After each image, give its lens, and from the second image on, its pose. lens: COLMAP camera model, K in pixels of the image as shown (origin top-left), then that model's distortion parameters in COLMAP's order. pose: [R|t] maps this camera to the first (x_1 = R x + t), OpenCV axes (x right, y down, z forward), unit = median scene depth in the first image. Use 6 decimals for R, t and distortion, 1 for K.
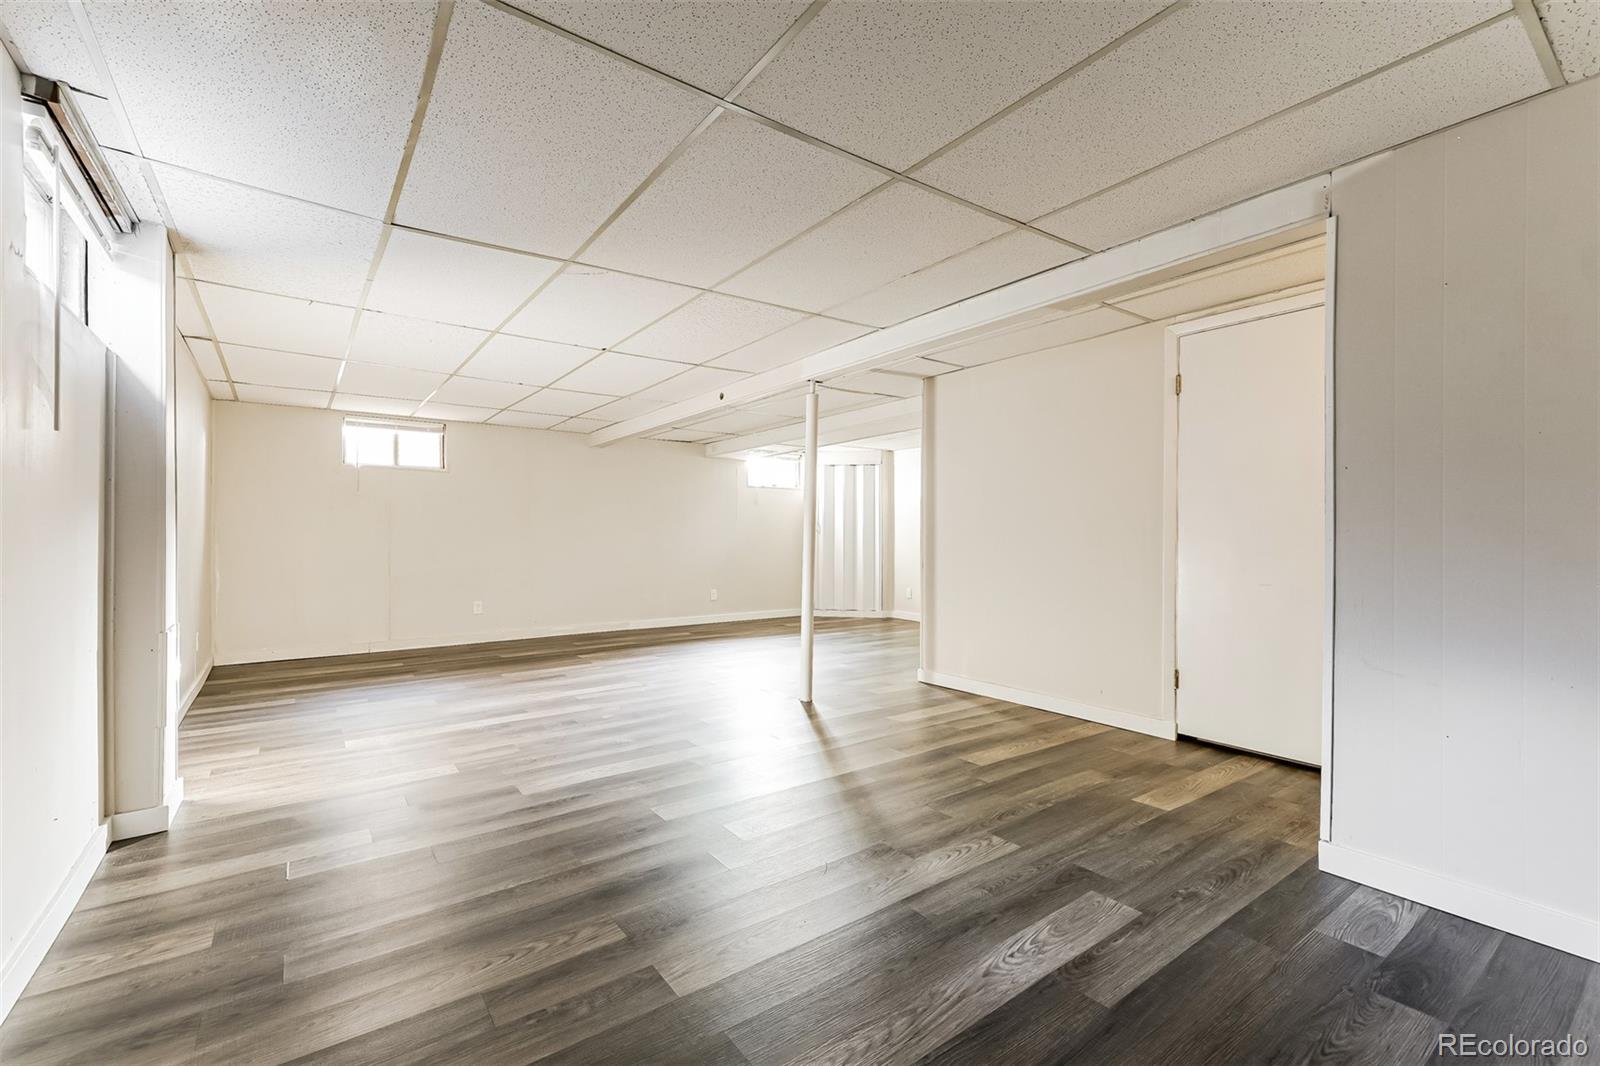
lens RADIAL K [[693.9, 0, 796.8], [0, 693.9, 536.5], [0, 0, 1]] dist [0.000054, 0.000013]
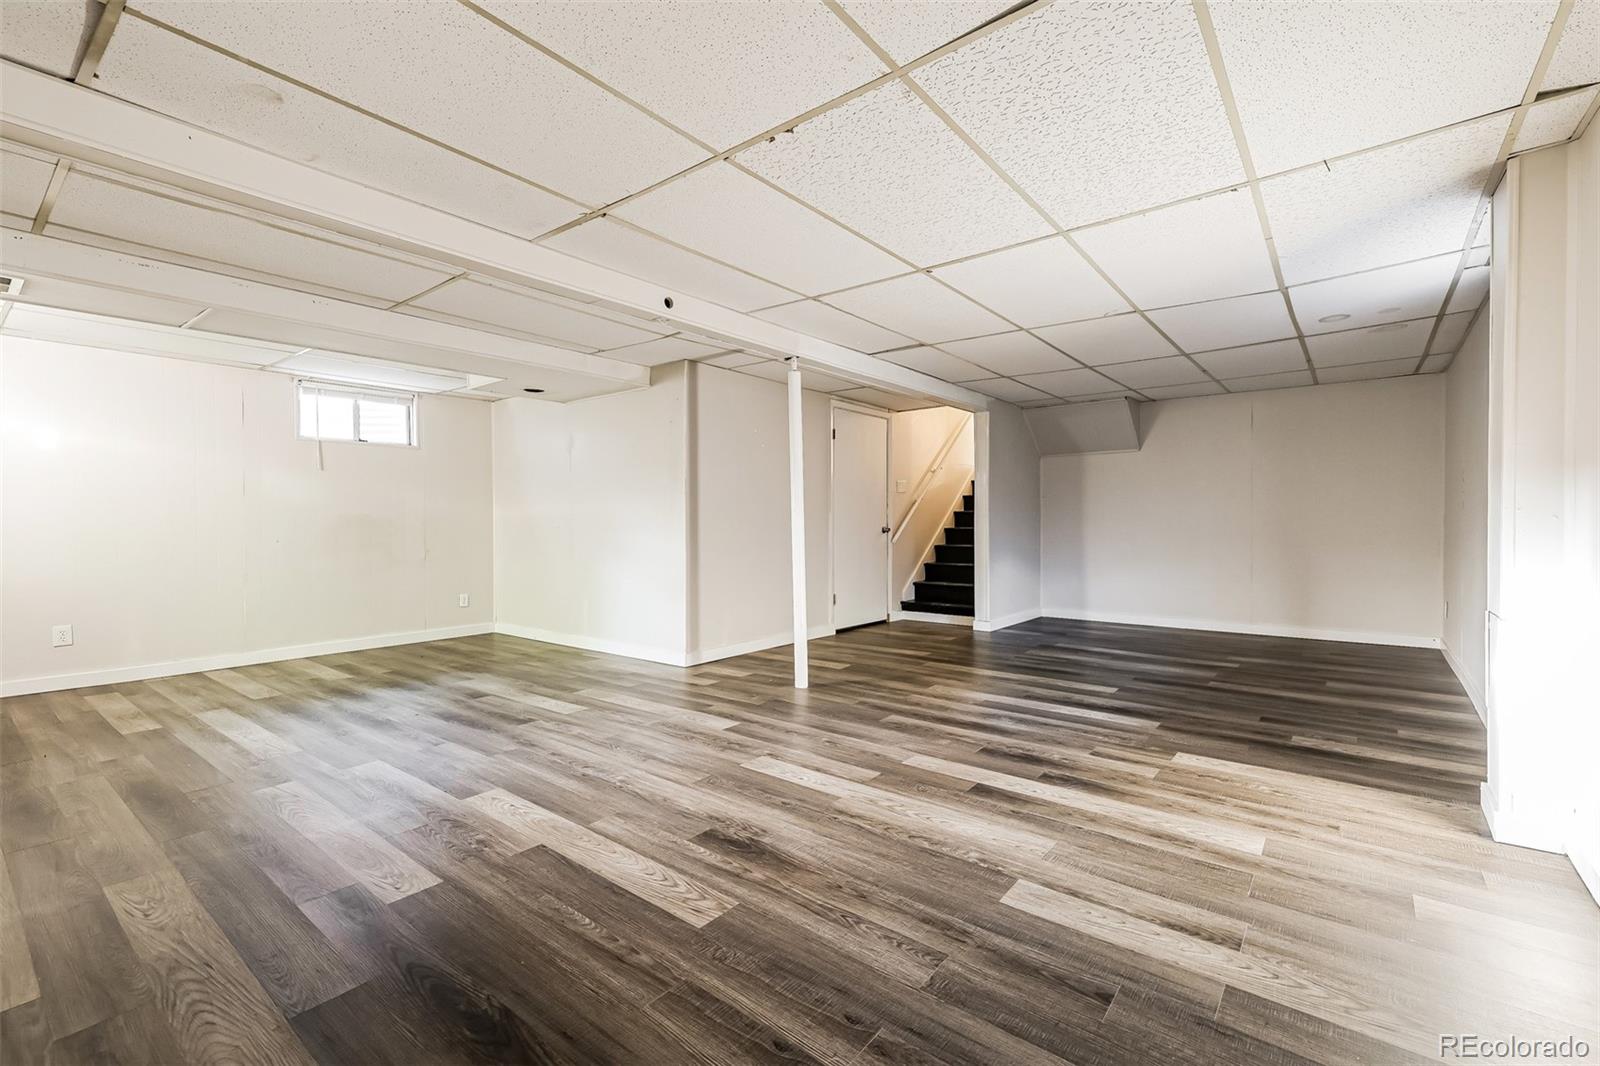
lens RADIAL K [[693.9, 0, 796.7], [0, 693.9, 526.3], [0, 0, 1]] dist [0.000054, 0.000013]
pose [[-0.268355, -0.006094, 0.963301, -1.139728], [0.001451, 0.999976, 0.006730, 0.005904], [-0.963319, 0.003203, -0.268339, 1.574419]]
